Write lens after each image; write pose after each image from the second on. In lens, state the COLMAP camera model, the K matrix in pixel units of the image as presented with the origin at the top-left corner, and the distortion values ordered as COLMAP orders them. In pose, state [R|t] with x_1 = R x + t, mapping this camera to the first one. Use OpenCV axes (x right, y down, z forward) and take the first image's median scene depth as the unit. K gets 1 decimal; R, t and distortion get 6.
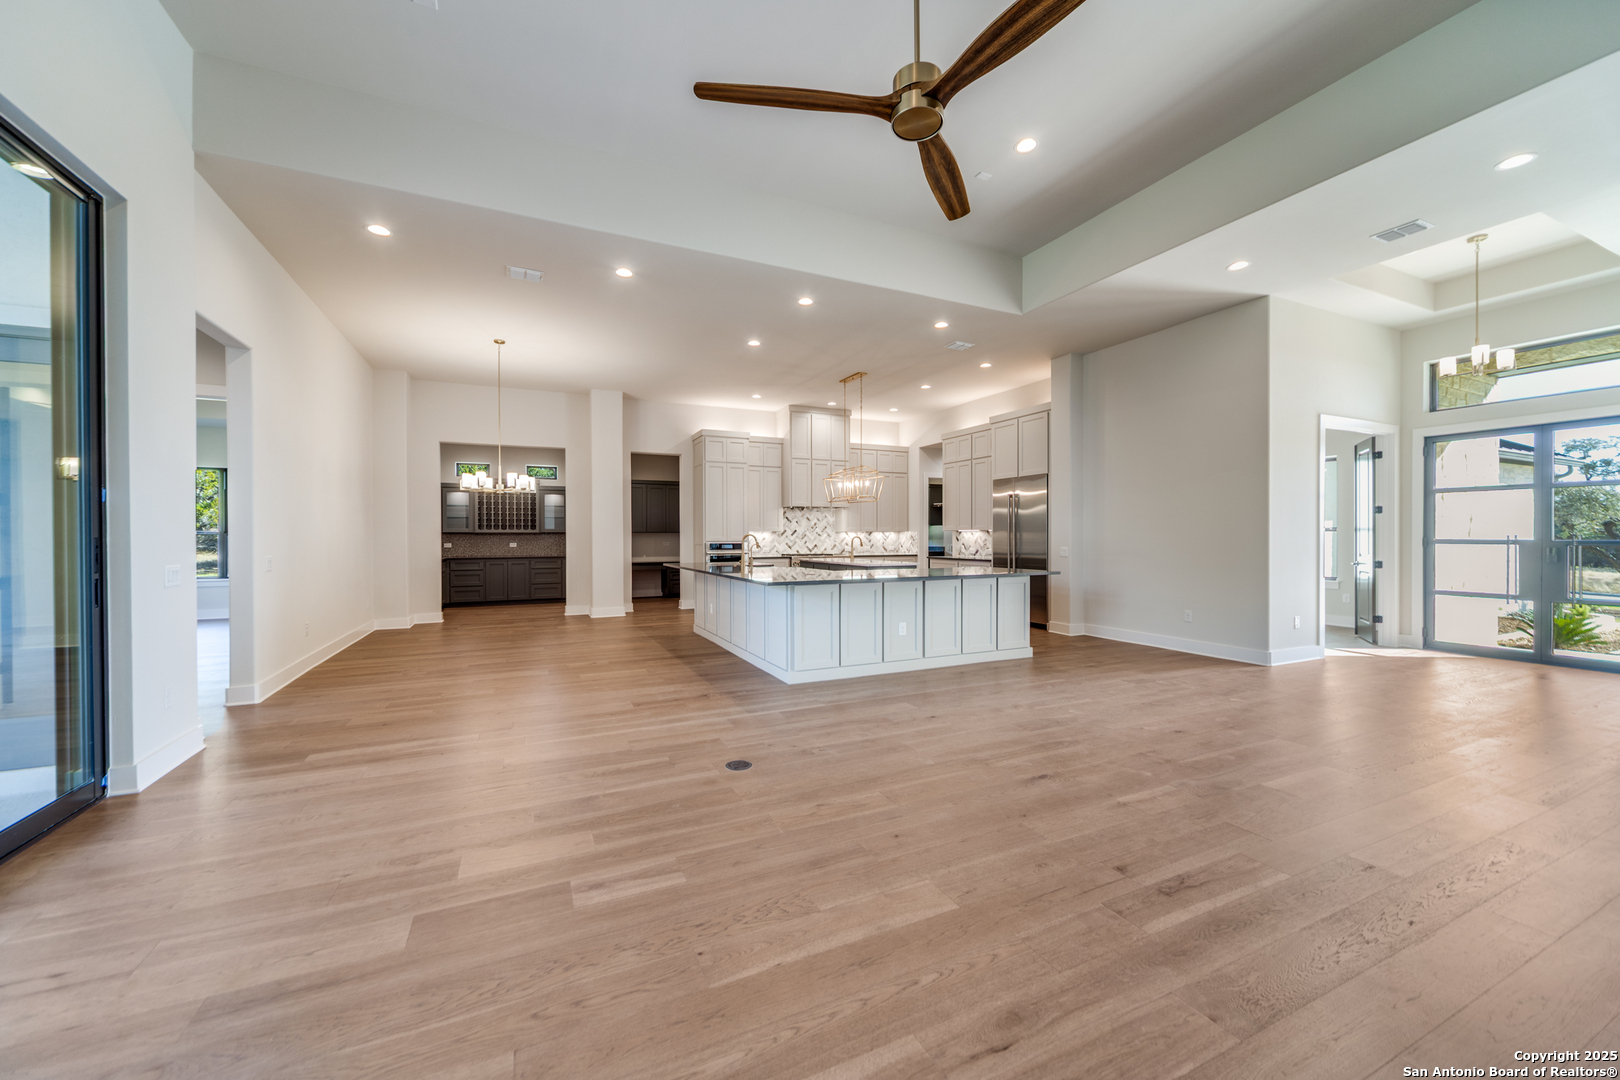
lens RADIAL K [[607.9, 0, 800.5], [0, 607.9, 539.1], [0, 0, 1]] dist [-0.001983, -0.000367]
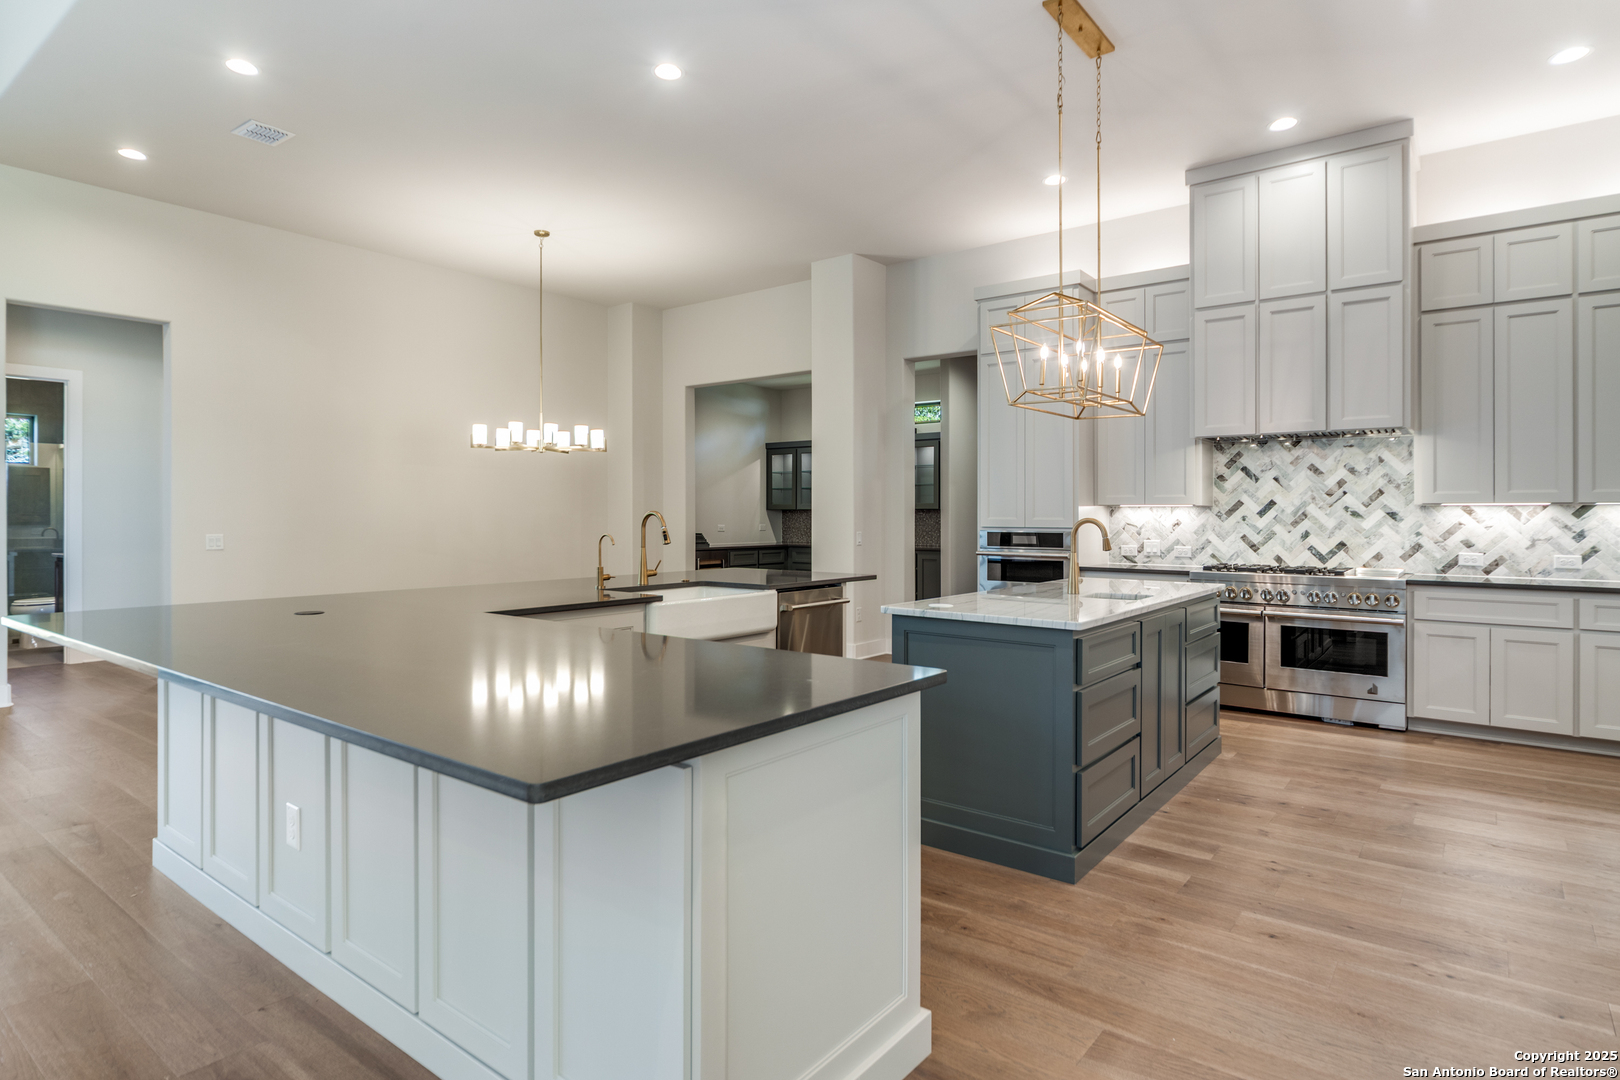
lens RADIAL K [[849.4, 0, 834.8], [0, 849.4, 516.2], [0, 0, 1]] dist [-0.004392, -0.000152]
pose [[0.476278, 0.004726, -0.879282, 0.758403], [-0.007952, 0.999968, 0.001068, -0.009704], [0.879259, 0.006484, 0.476300, 1.233929]]
